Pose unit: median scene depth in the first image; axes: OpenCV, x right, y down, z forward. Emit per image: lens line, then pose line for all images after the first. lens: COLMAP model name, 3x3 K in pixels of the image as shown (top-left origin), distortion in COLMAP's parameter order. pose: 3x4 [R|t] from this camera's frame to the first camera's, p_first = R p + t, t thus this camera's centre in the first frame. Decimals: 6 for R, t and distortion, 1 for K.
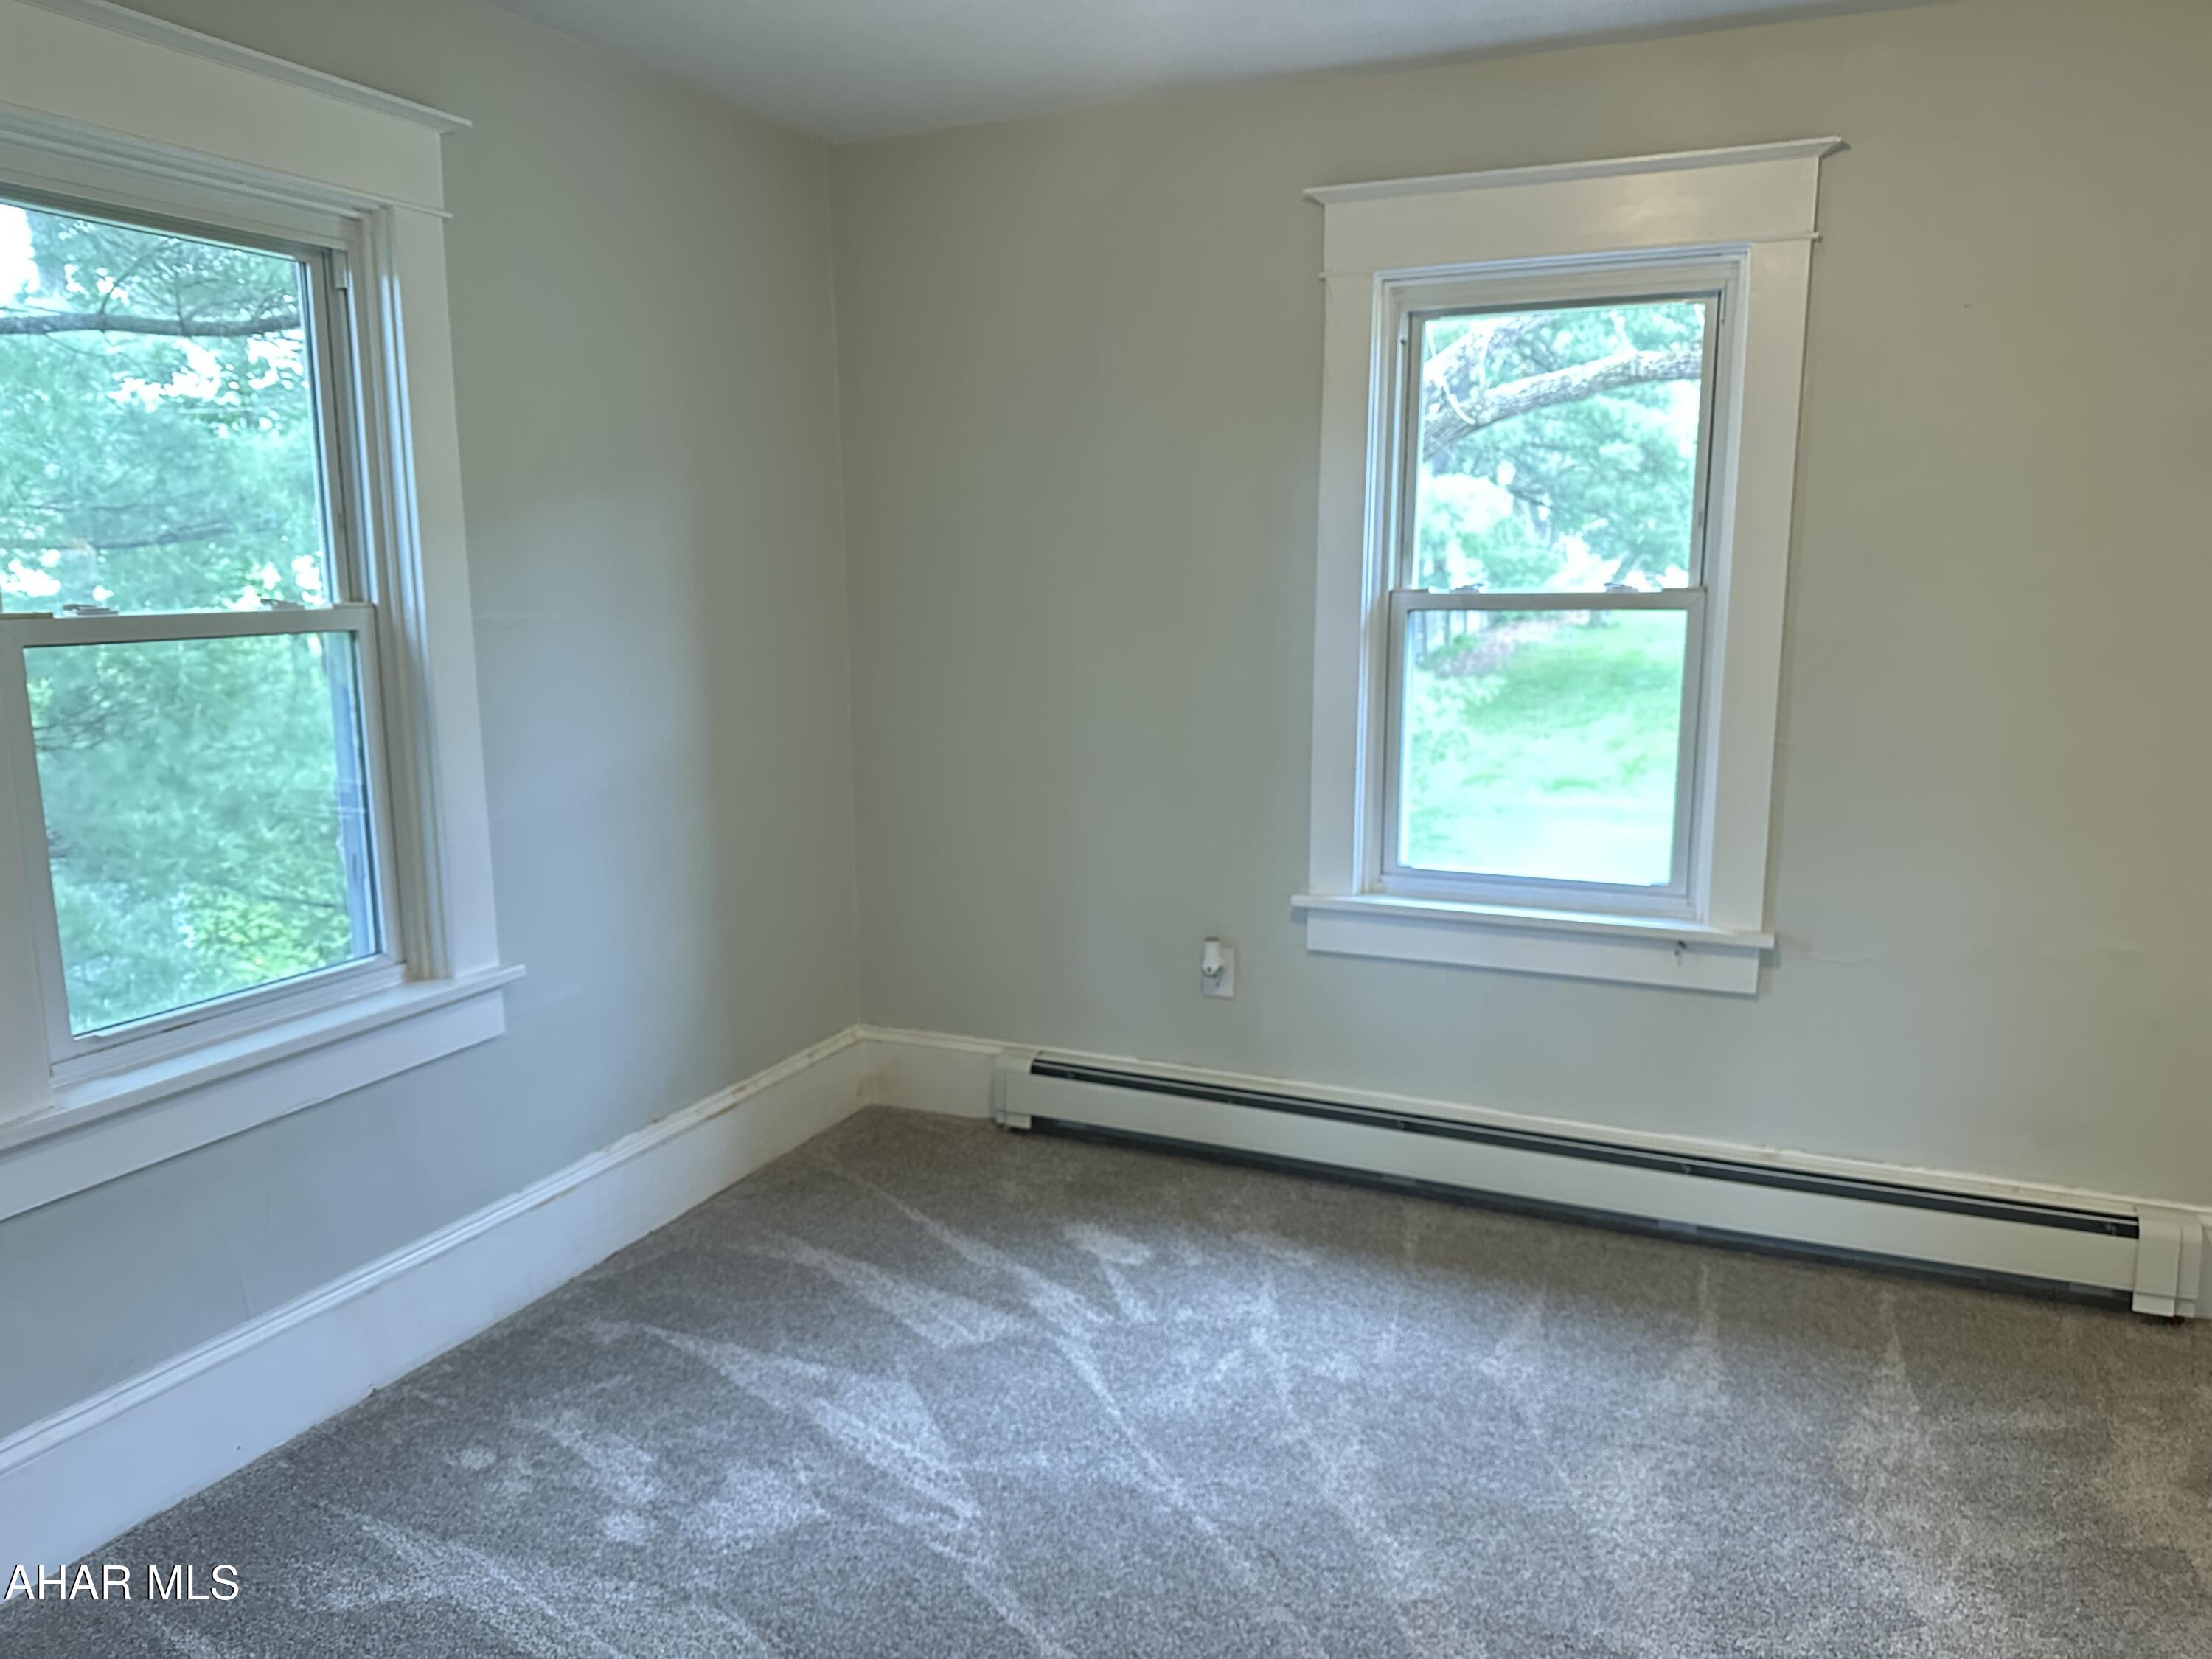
lens RADIAL K [[1565.8, 0, 1106.0], [0, 1565.8, 829.5], [0, 0, 1]] dist [0.164757, -0.237039]
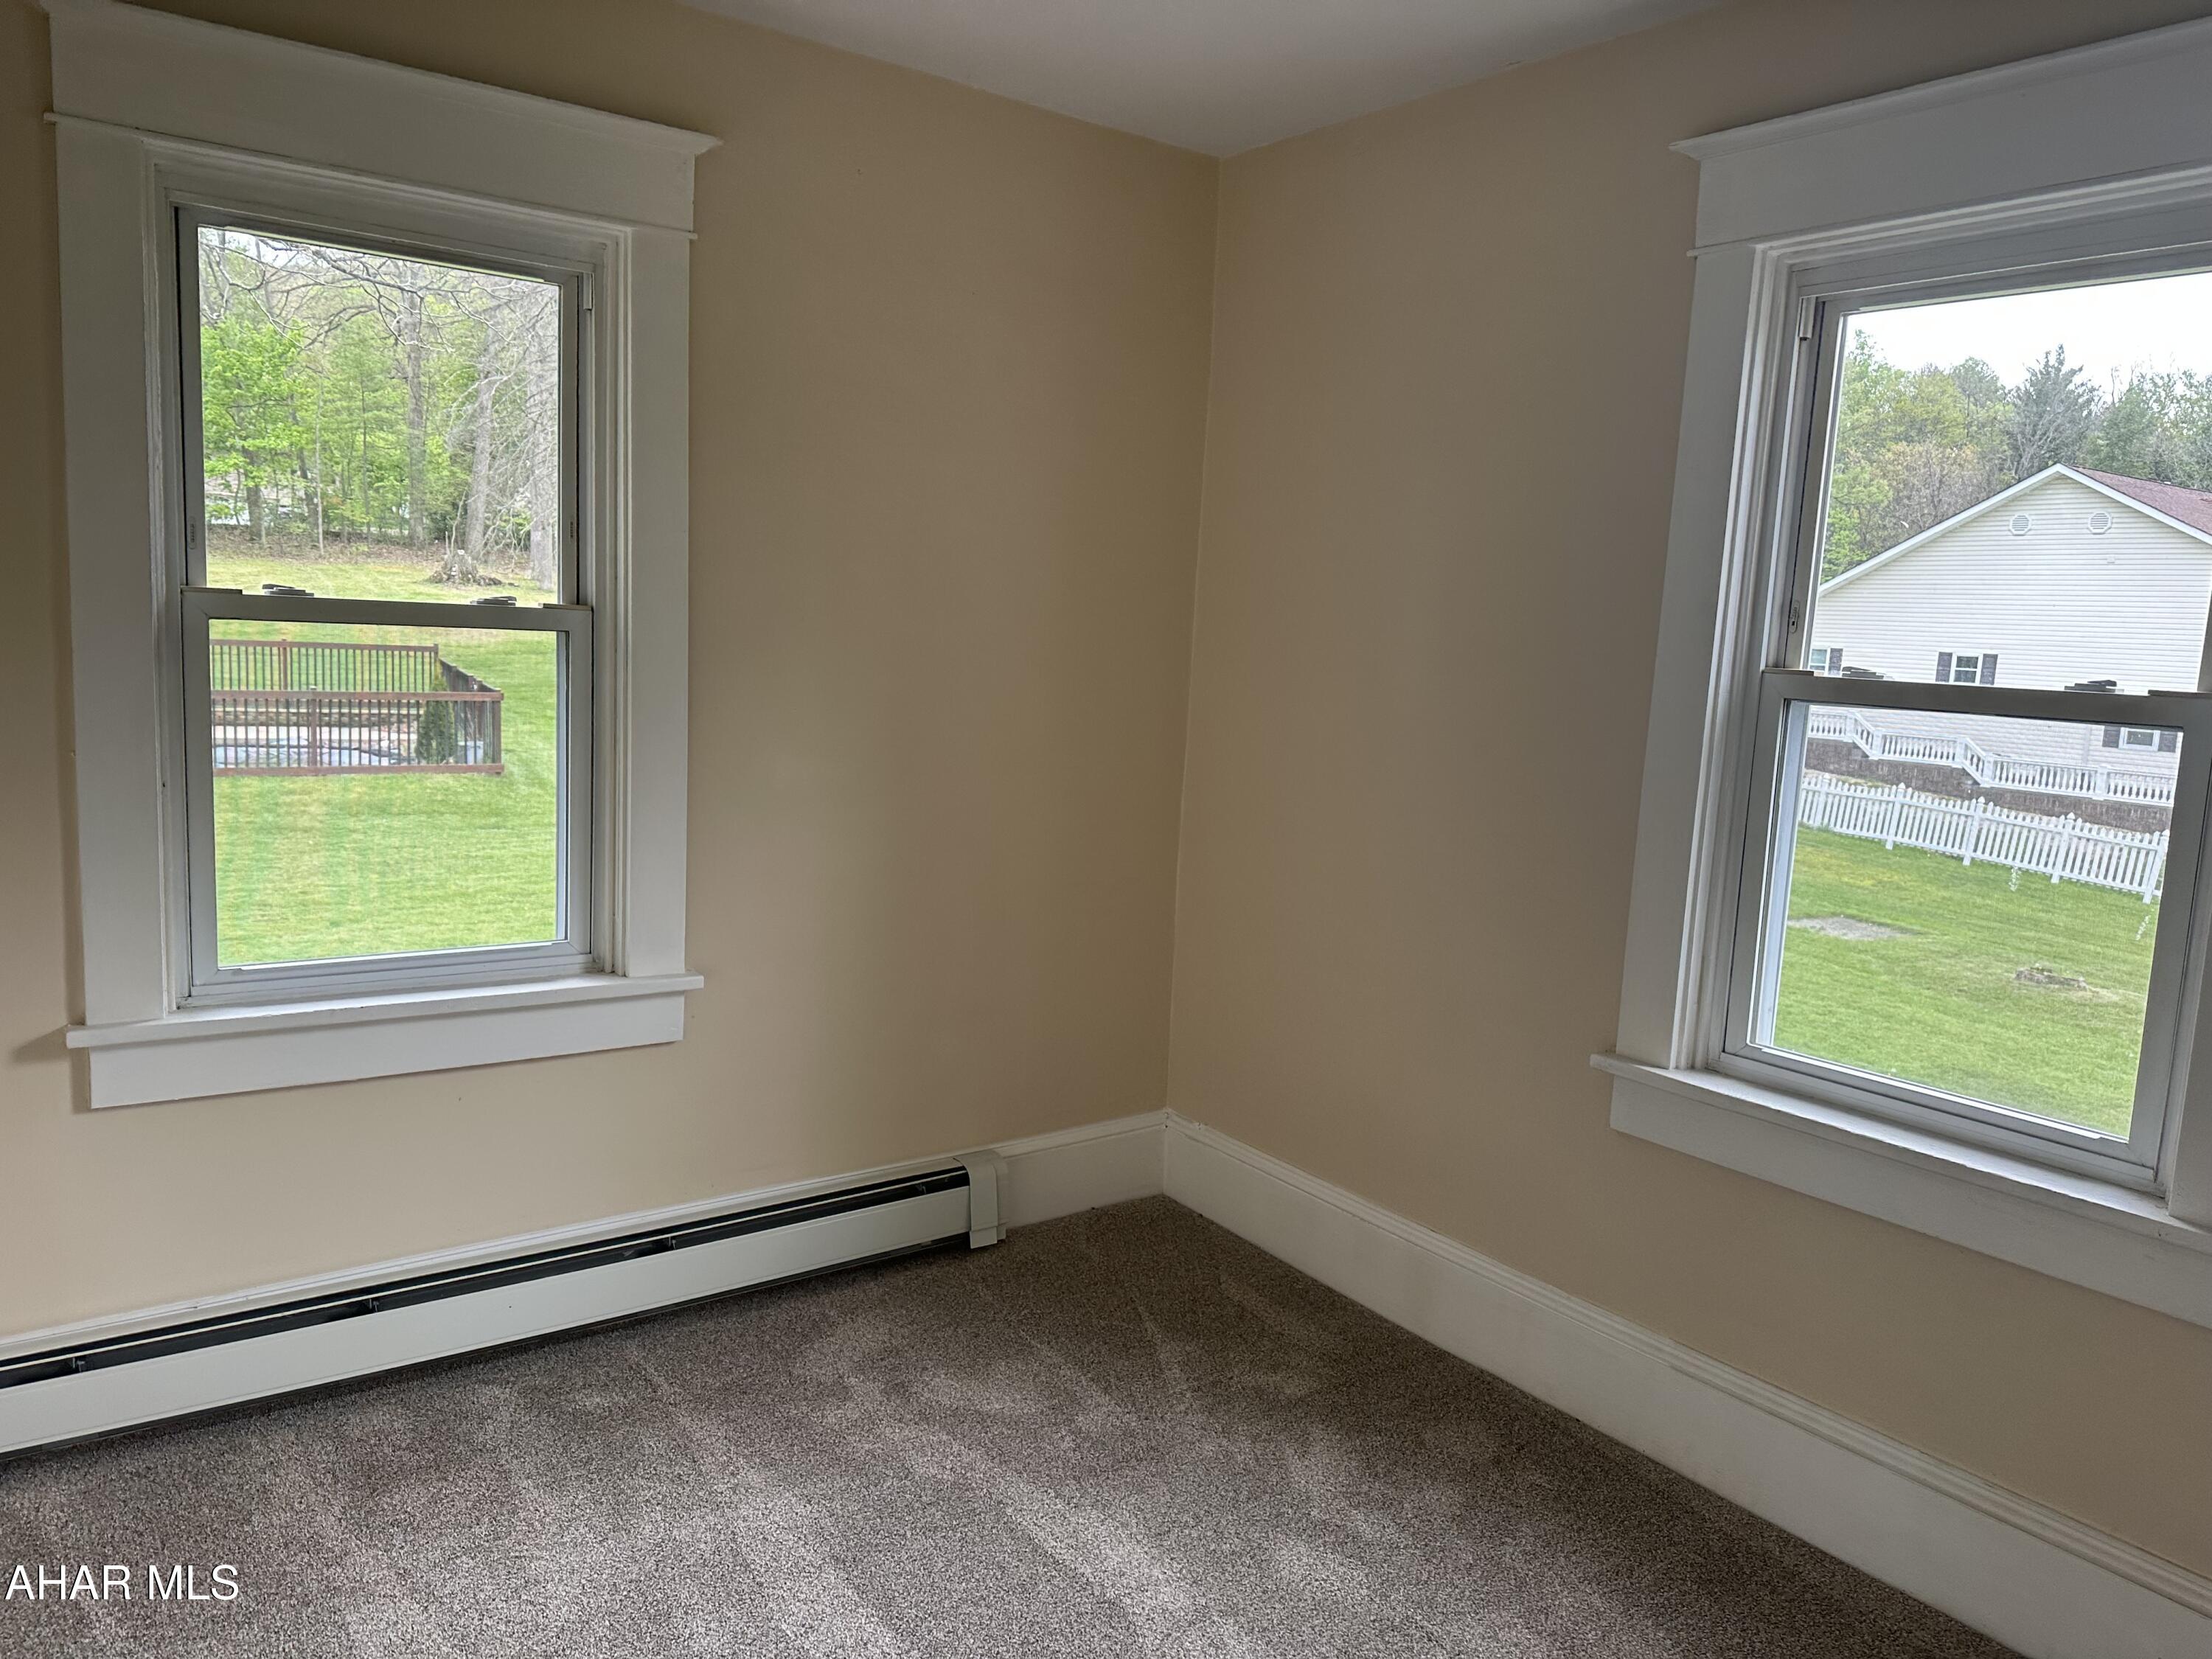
lens RADIAL K [[1619.9, 0, 1106.0], [0, 1619.9, 829.5], [0, 0, 1]] dist [-0.004452, -0.002405]
pose [[0.867440, 0.121535, -0.482470, 0.359159], [-0.141139, 0.989980, -0.004378, -0.039055], [0.477103, 0.071893, 0.875902, 0.243879]]
